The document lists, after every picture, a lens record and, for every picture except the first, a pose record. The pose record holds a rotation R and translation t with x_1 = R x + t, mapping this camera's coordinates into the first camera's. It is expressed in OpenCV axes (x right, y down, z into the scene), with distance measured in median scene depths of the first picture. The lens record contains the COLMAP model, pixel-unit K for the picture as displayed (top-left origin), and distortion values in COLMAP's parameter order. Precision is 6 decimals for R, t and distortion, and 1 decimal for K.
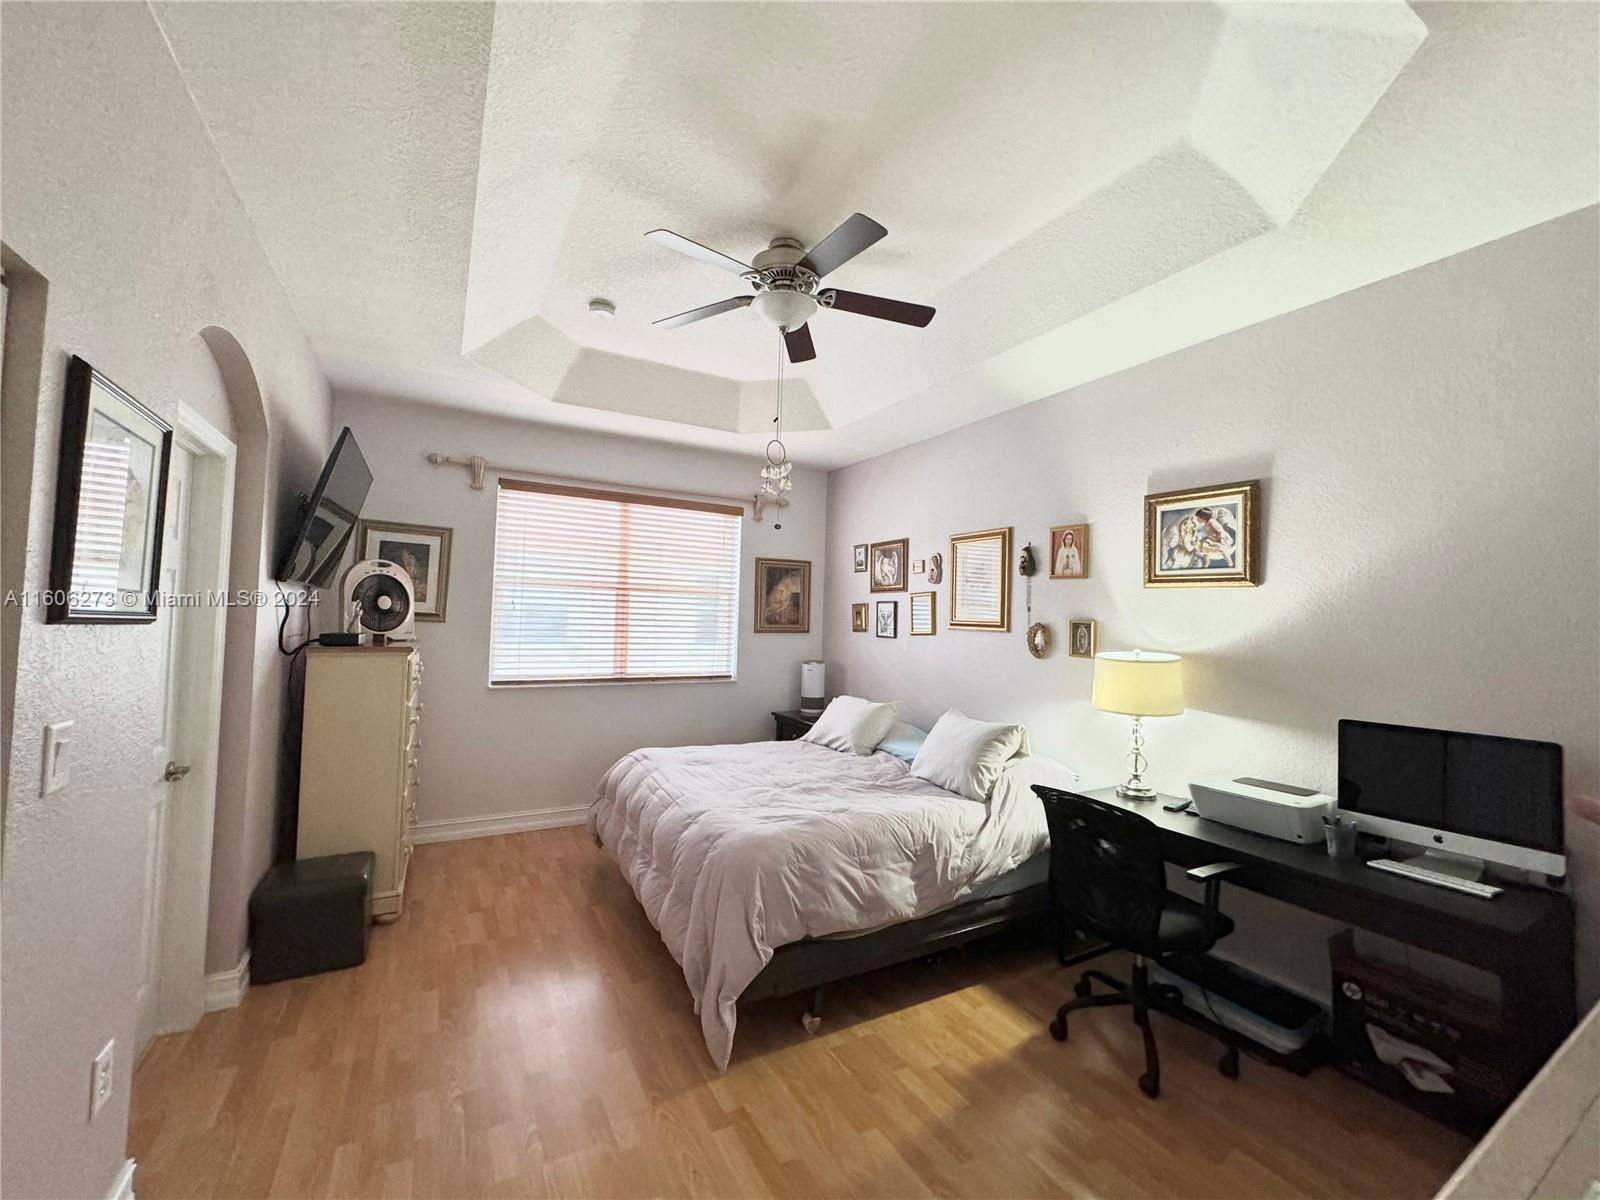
lens RADIAL K [[639.7, 0, 799.6], [0, 639.7, 597.1], [0, 0, 1]] dist [-0.003117, 0.000714]
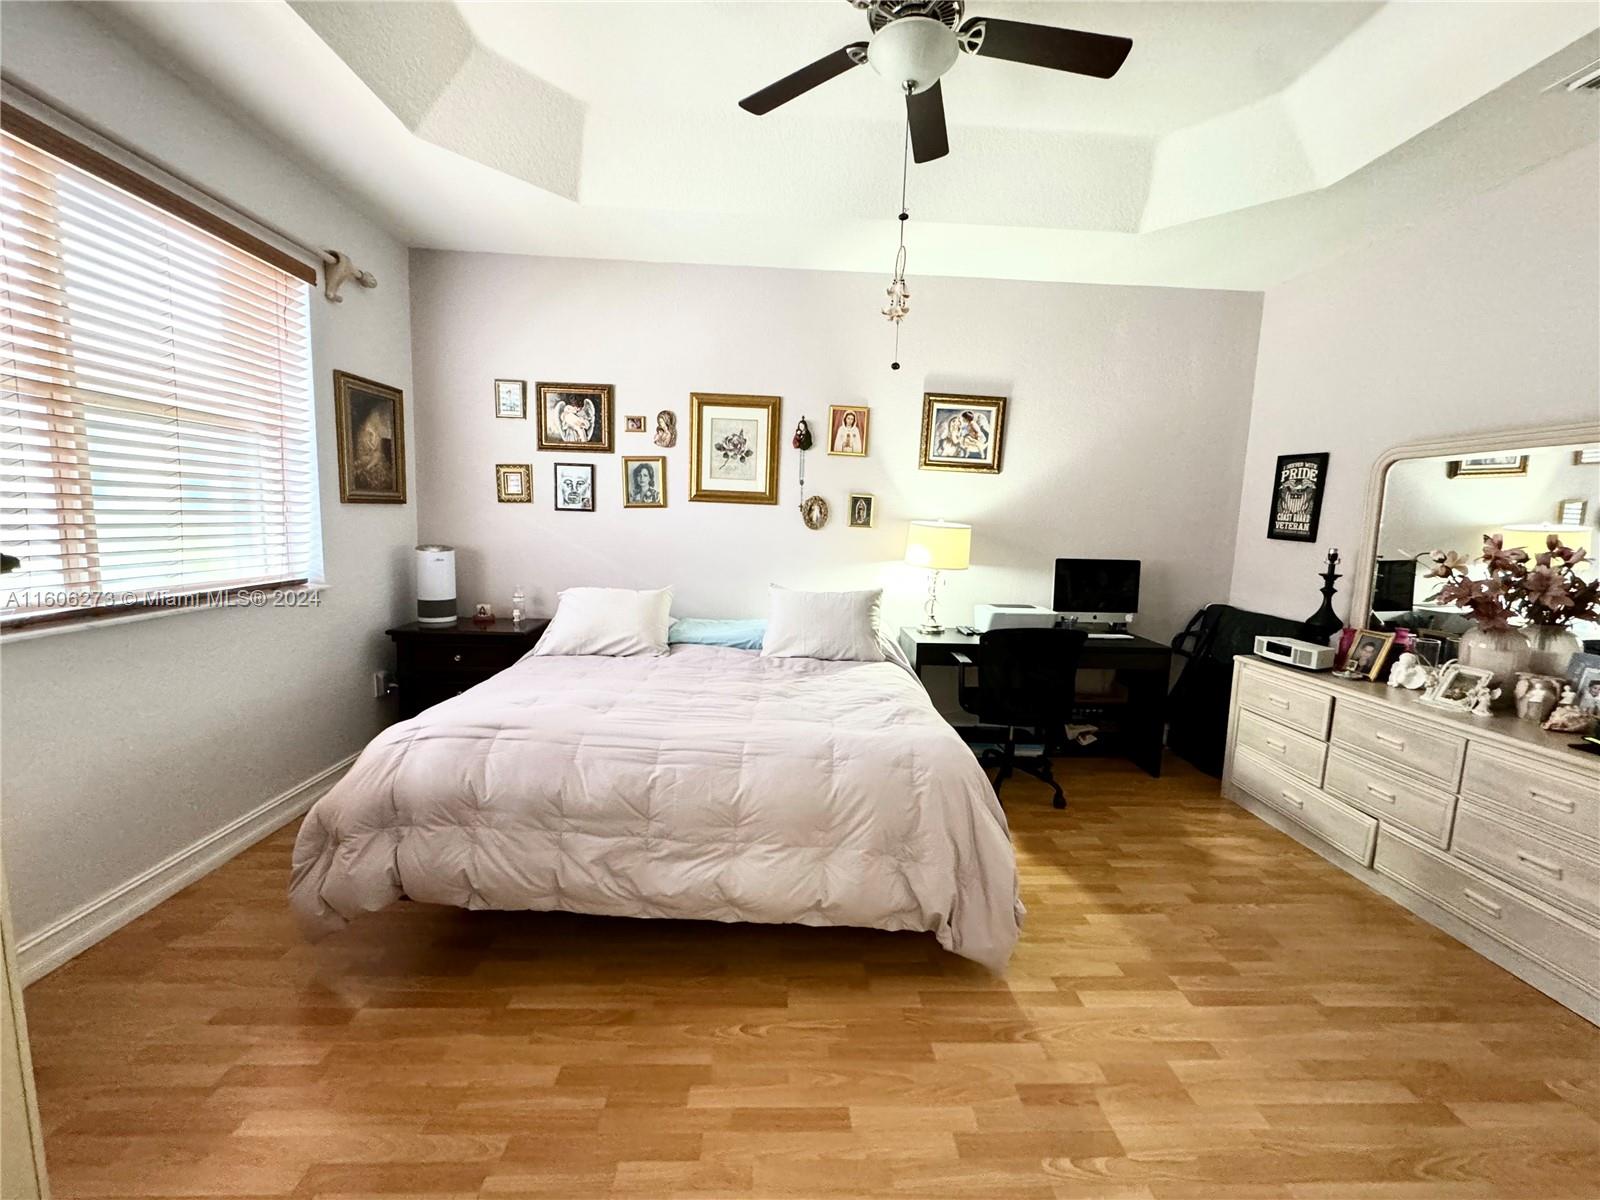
lens RADIAL K [[639.7, 0, 793.6], [0, 639.7, 600.1], [0, 0, 1]] dist [-0.003117, 0.000714]
pose [[0.461496, -0.123270, 0.878536, -0.709121], [-0.052787, 0.984729, 0.165899, 0.042864], [-0.885571, -0.122937, 0.447941, 0.637981]]
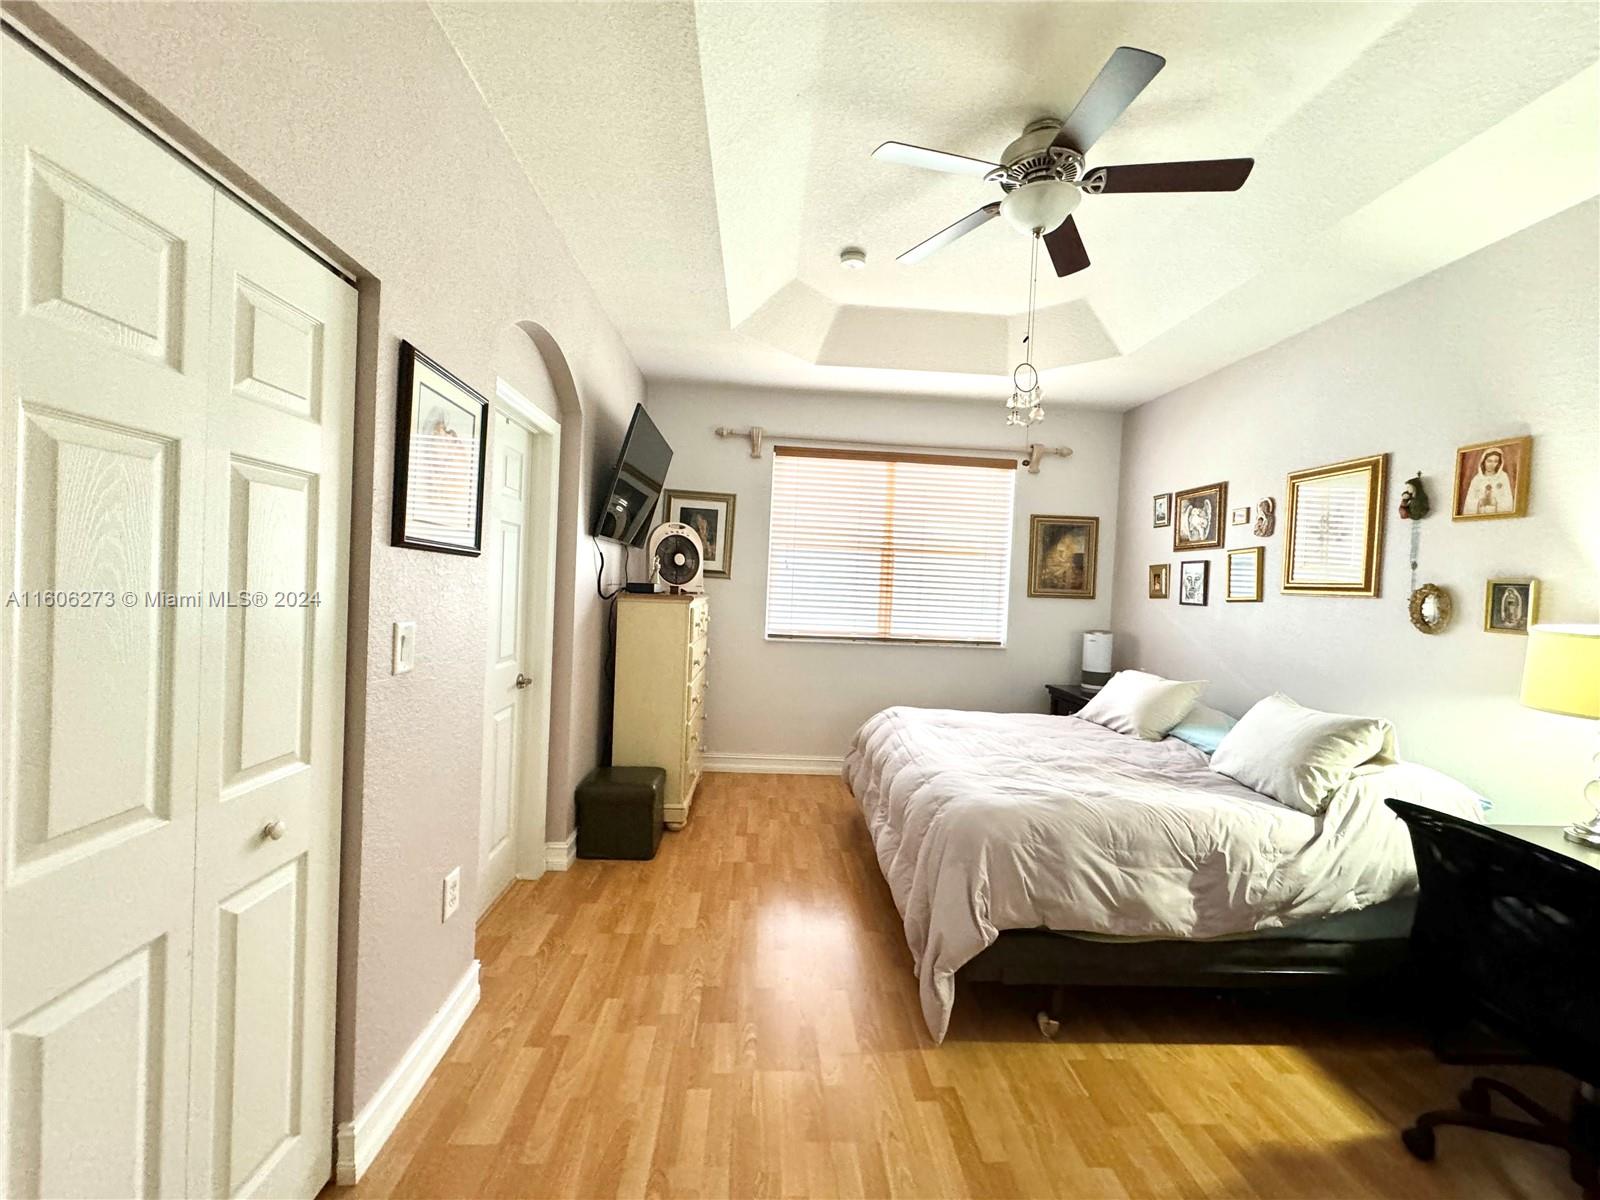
lens RADIAL K [[639.7, 0, 799.4], [0, 639.7, 597.5], [0, 0, 1]] dist [-0.003117, 0.000714]
pose [[0.898612, 0.021988, -0.438193, 0.064555], [-0.003892, 0.999104, 0.042150, 0.033135], [0.438727, -0.036171, 0.897892, 0.062483]]
